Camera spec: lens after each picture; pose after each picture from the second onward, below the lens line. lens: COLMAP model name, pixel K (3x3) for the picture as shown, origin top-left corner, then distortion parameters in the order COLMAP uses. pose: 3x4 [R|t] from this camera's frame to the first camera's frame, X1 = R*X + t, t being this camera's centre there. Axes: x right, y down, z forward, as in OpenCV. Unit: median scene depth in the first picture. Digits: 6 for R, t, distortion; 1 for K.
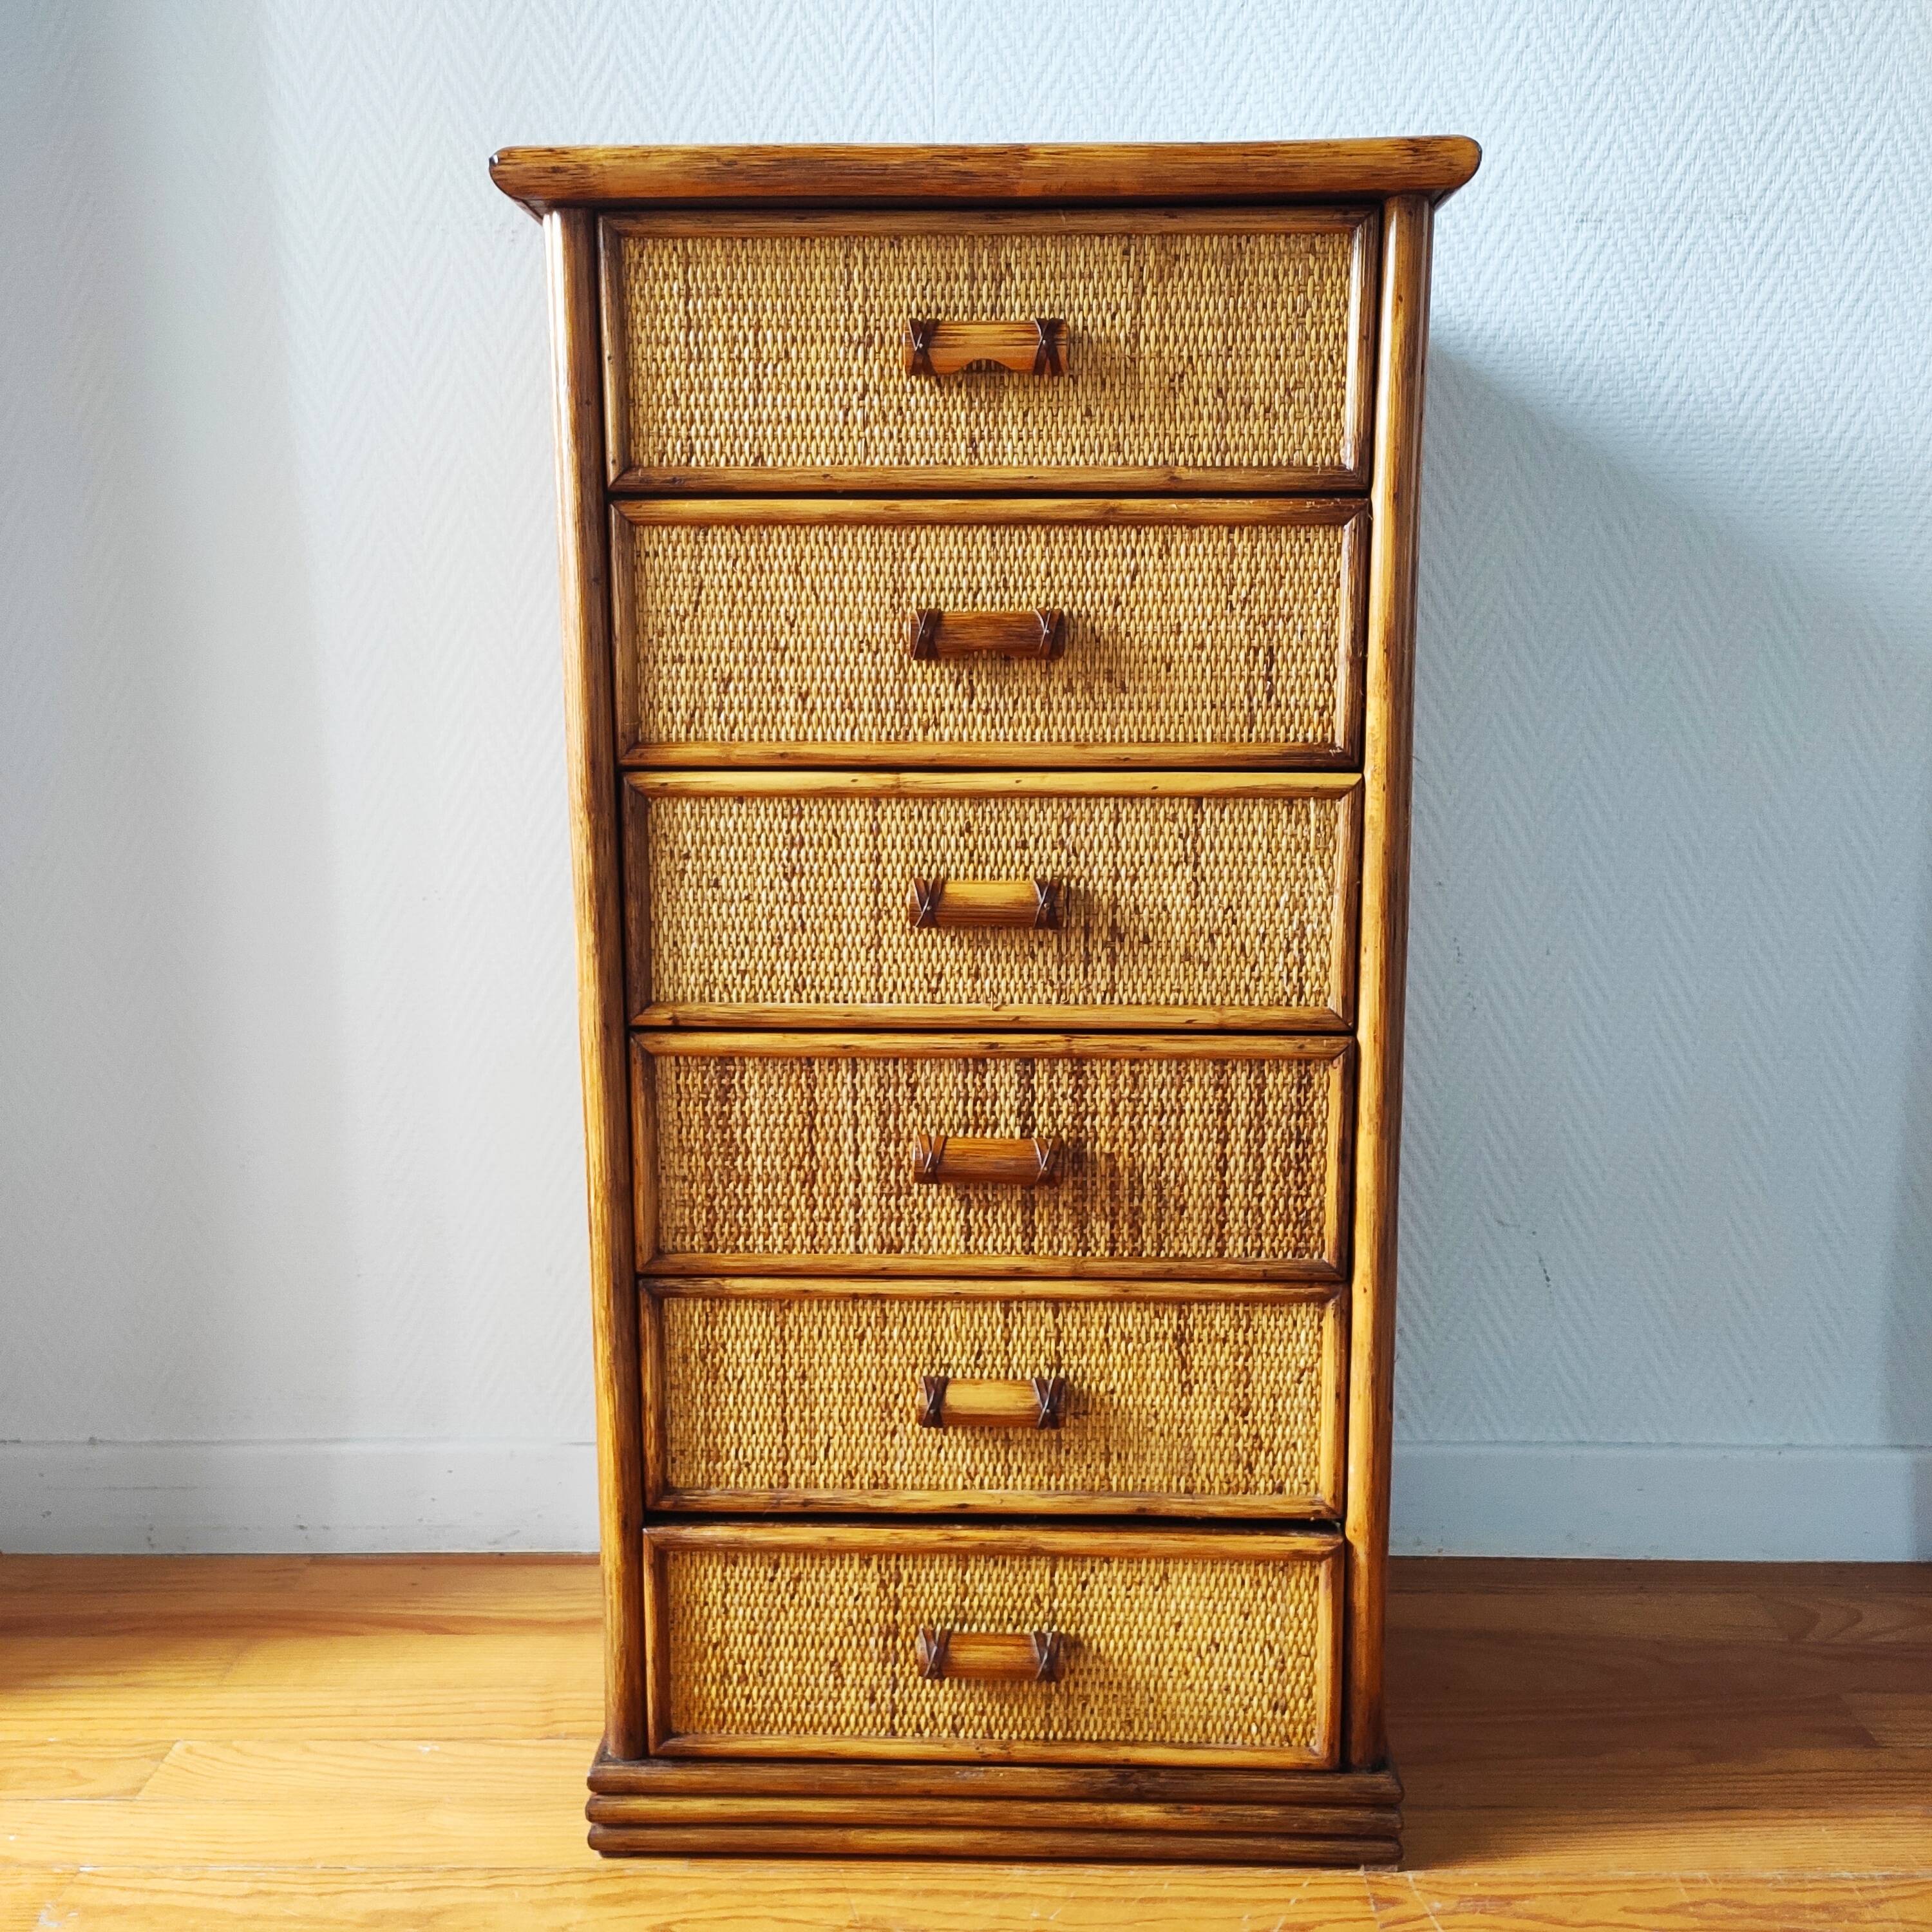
lens RADIAL K [[1913.8, 0, 978.1], [0, 1913.8, 963.3], [0, 0, 1]] dist [0.033698, 0.000000]
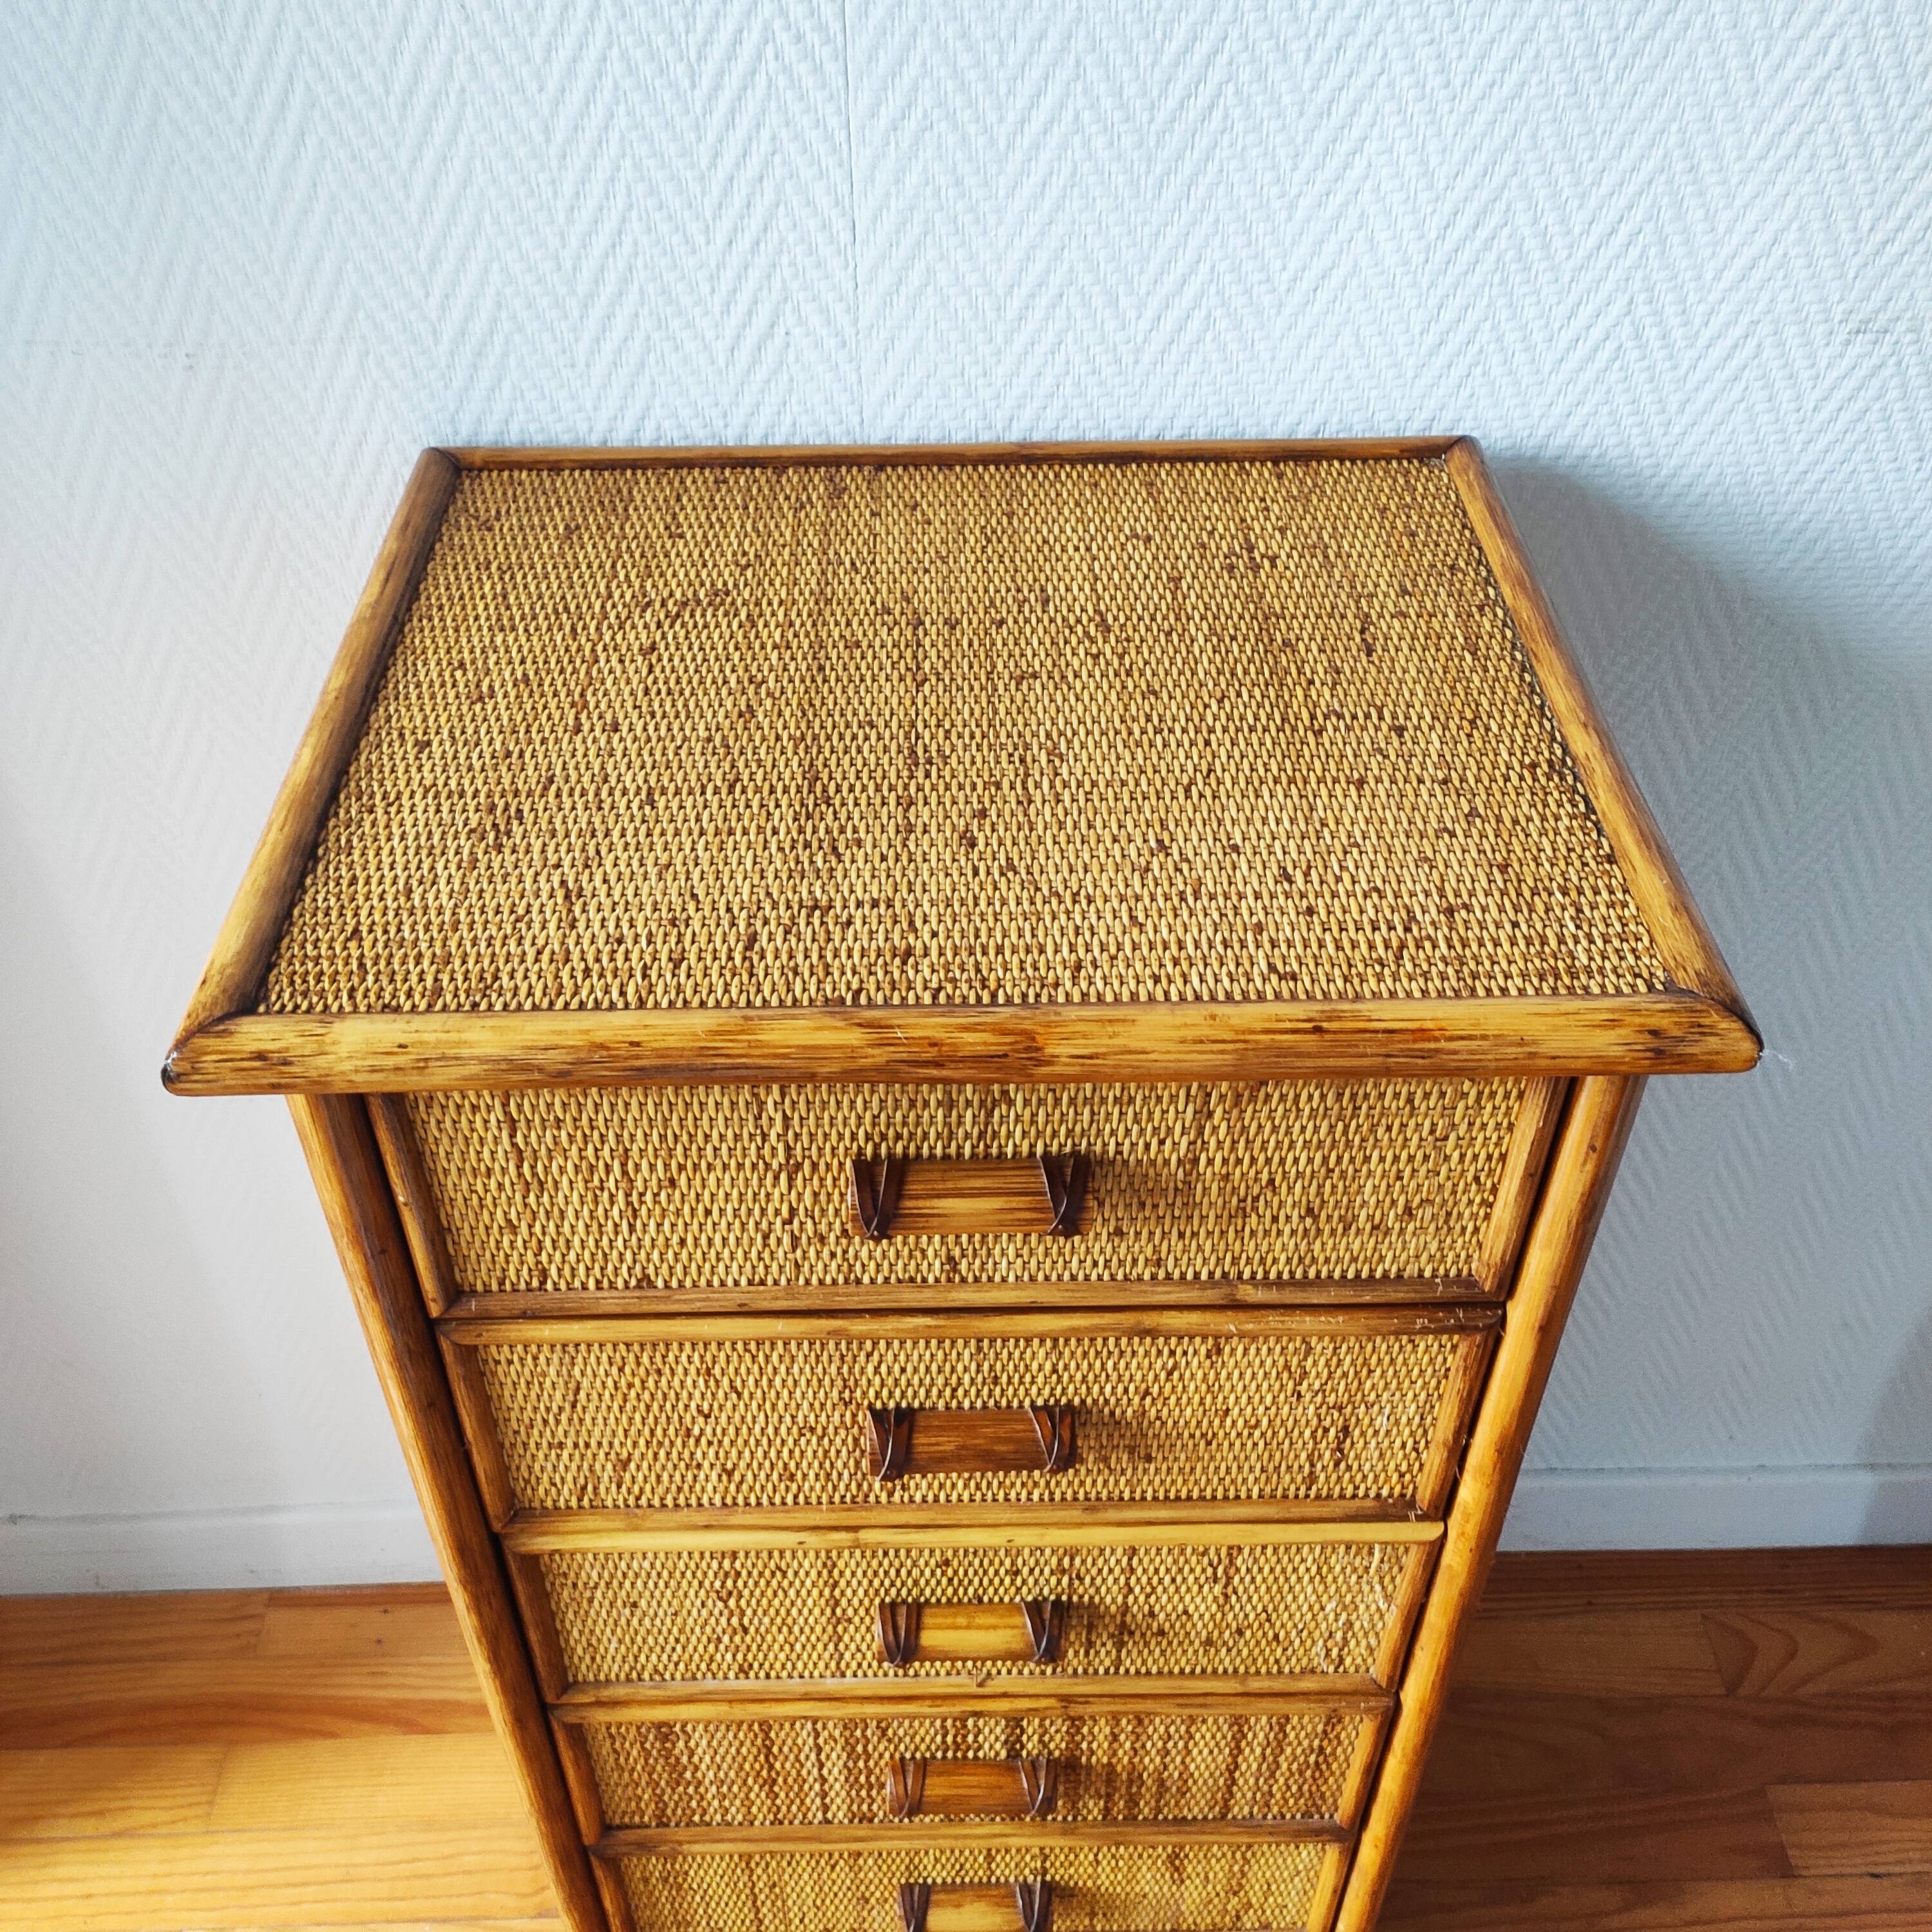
lens RADIAL K [[1913.8, 0, 975.2], [0, 1913.8, 956.4], [0, 0, 1]] dist [0.033698, 0.000000]
pose [[0.999005, -0.025404, 0.036651, -0.016288], [0.002364, 0.850893, 0.525333, -0.712553], [-0.044532, -0.524724, 0.850107, 0.455550]]
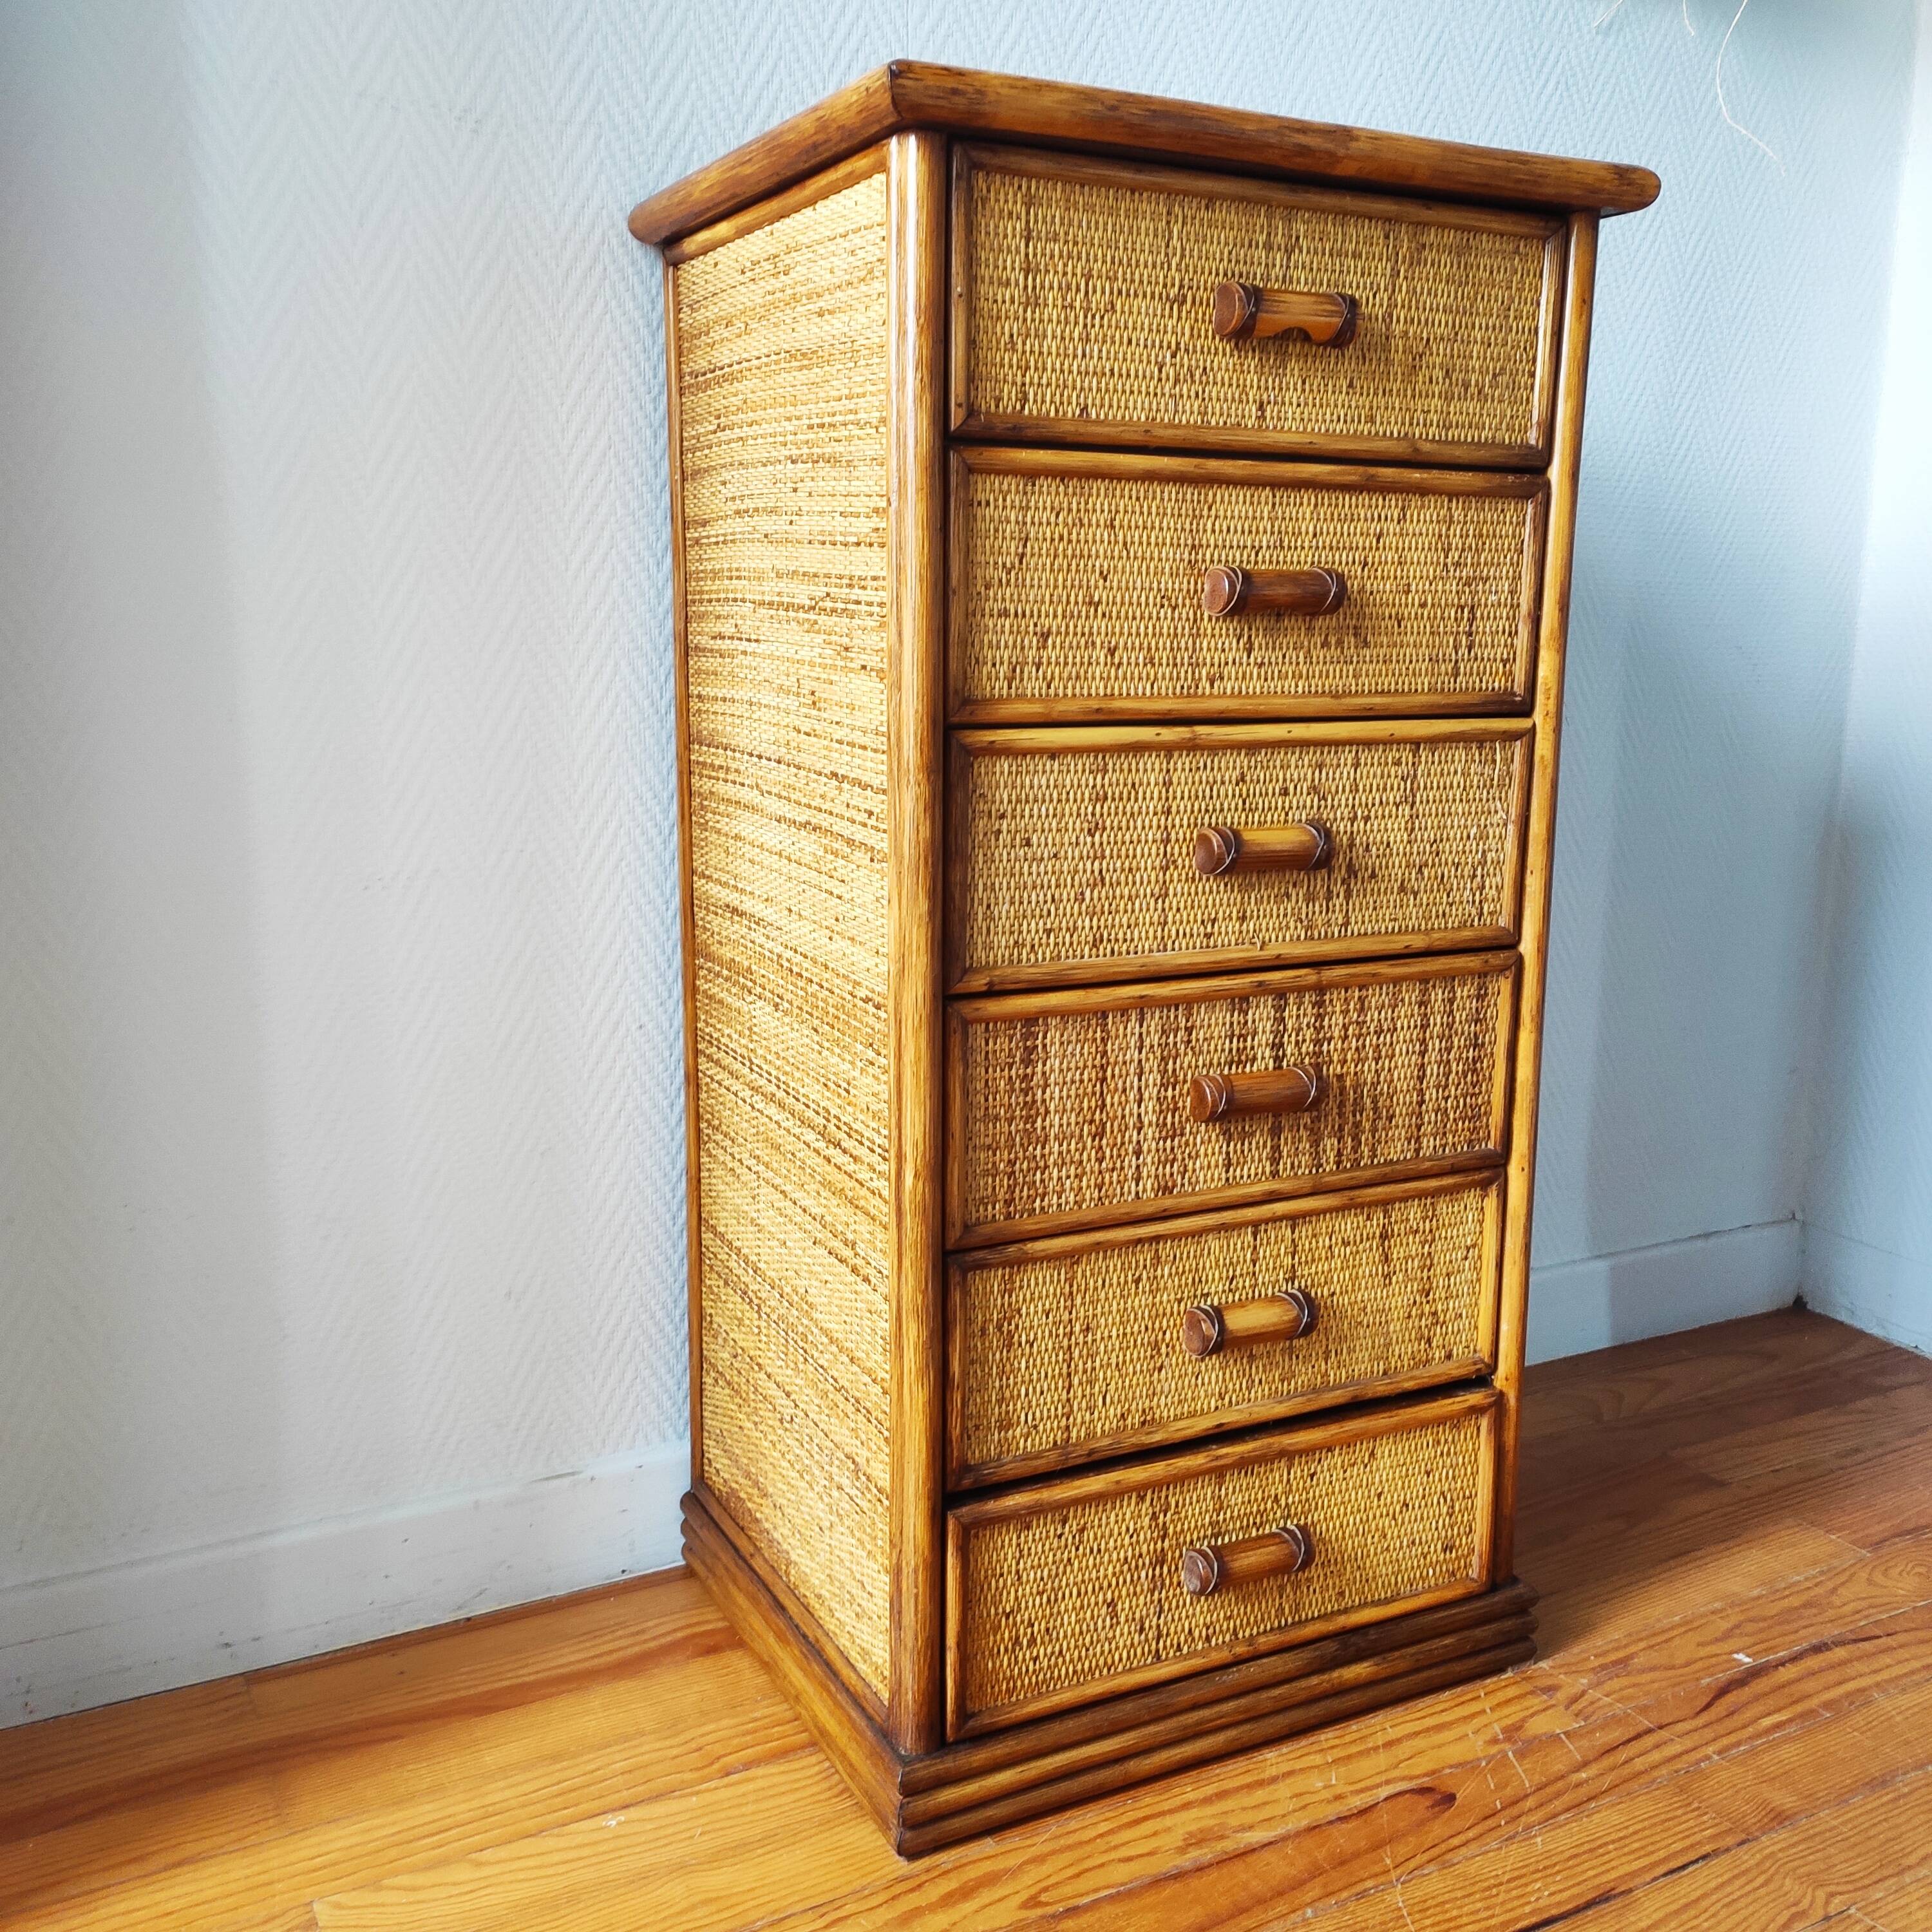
lens RADIAL K [[1913.8, 0, 979.1], [0, 1913.8, 965.4], [0, 0, 1]] dist [0.033698, 0.000000]
pose [[0.875401, -0.079518, 0.476813, -0.643558], [0.068835, 0.996831, 0.039865, -0.020094], [-0.478472, -0.002077, 0.878100, 0.152158]]
